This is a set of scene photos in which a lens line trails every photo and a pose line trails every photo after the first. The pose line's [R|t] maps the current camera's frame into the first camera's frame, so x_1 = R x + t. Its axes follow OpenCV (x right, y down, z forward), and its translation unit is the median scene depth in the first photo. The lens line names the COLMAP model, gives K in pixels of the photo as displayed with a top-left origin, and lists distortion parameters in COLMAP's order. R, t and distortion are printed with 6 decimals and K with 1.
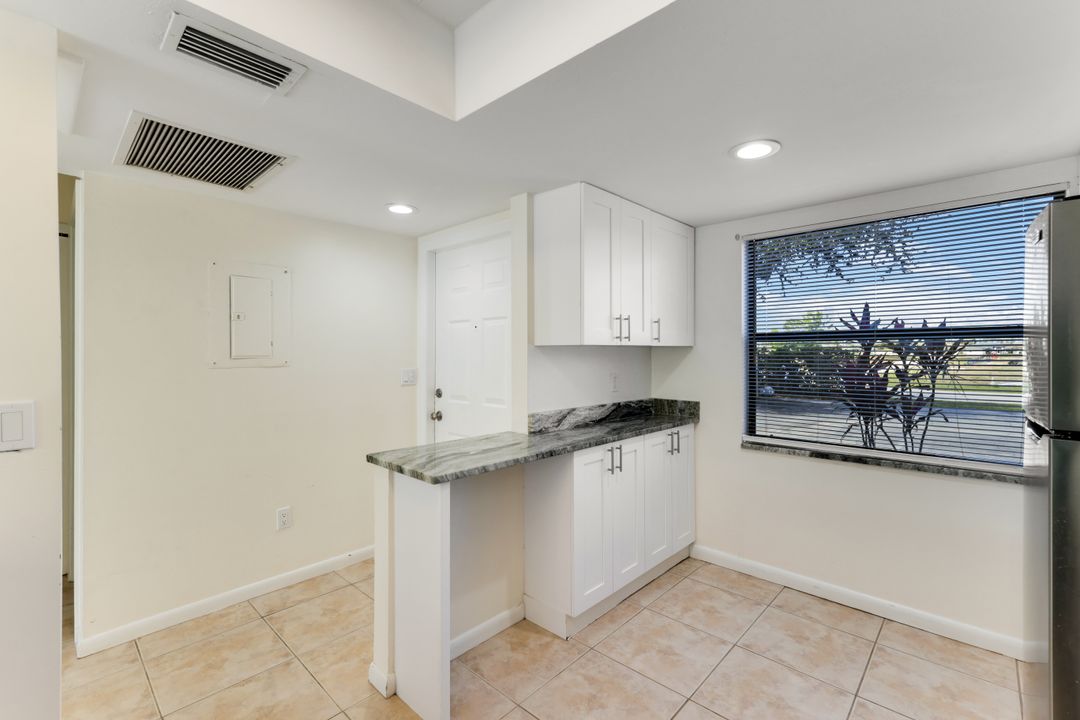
lens RADIAL K [[475.3, 0, 538.8], [0, 475.3, 352.4], [0, 0, 1]] dist [0.003152, 0.000092]
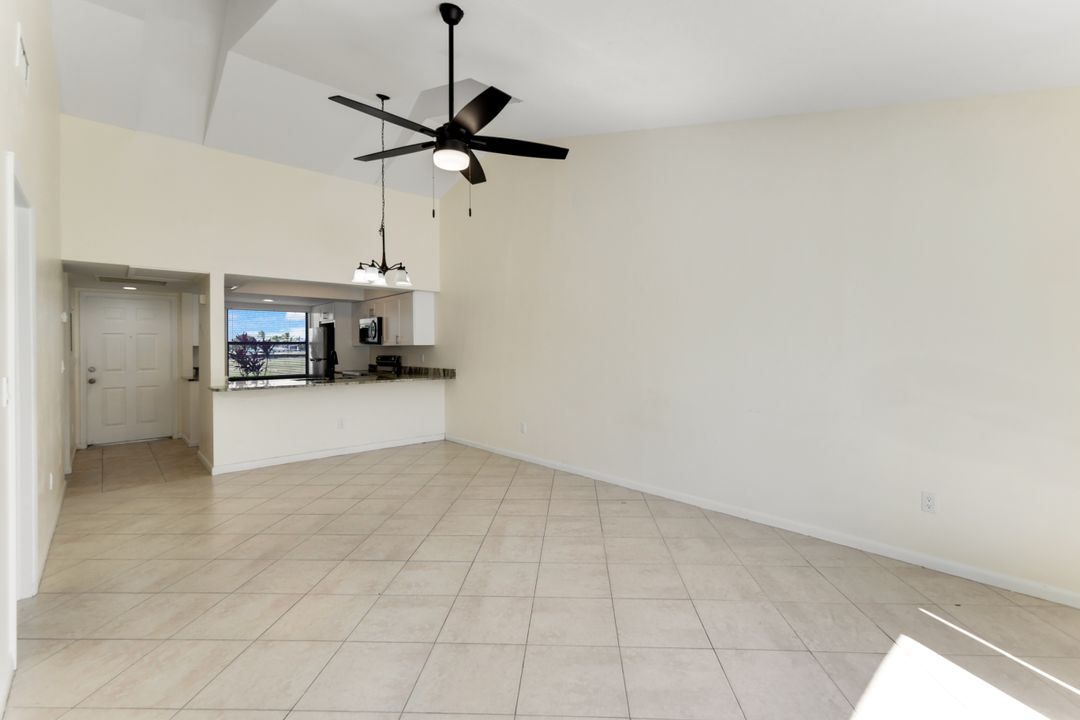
lens RADIAL K [[486.1, 0, 560.8], [0, 486.1, 346.4], [0, 0, 1]] dist [0.006443, 0.000323]
pose [[0.062275, 0.004548, 0.998049, -2.707498], [0.005312, 0.999974, -0.004888, 0.012996], [-0.998045, 0.005606, 0.062249, -1.358477]]
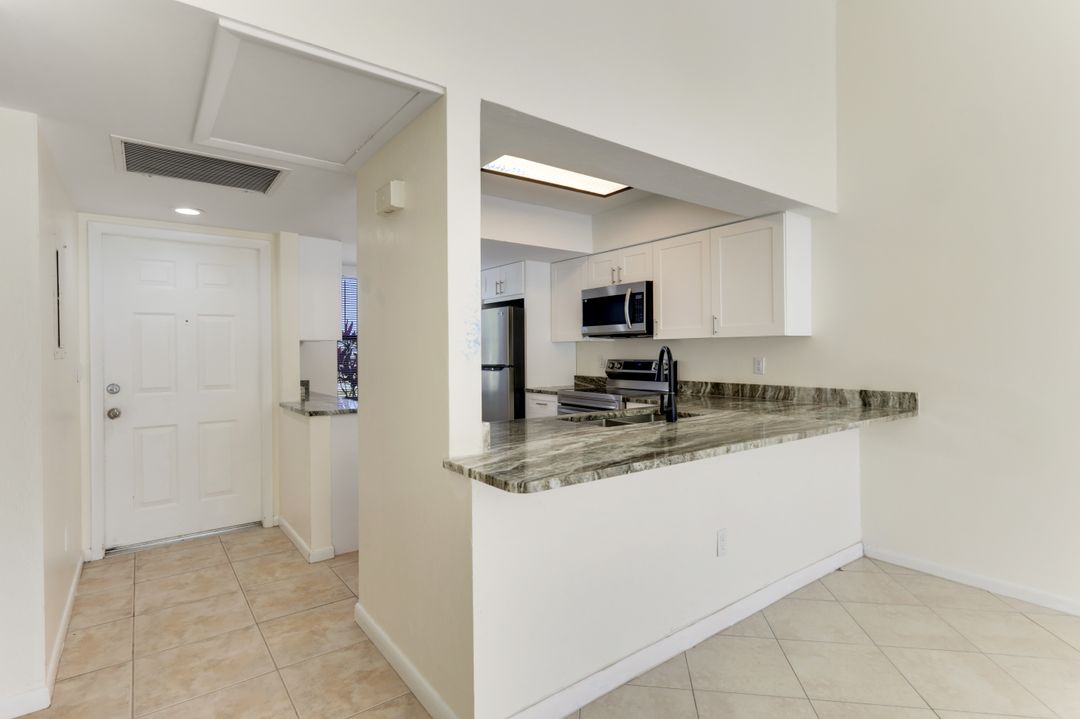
lens RADIAL K [[537.3, 0, 545.1], [0, 537.3, 351.1], [0, 0, 1]] dist [0.004261, 0.000898]
pose [[0.165897, -0.000404, 0.986143, -1.428938], [0.006249, 0.999980, -0.000642, 0.022457], [-0.986123, 0.006269, 0.165896, -0.009404]]
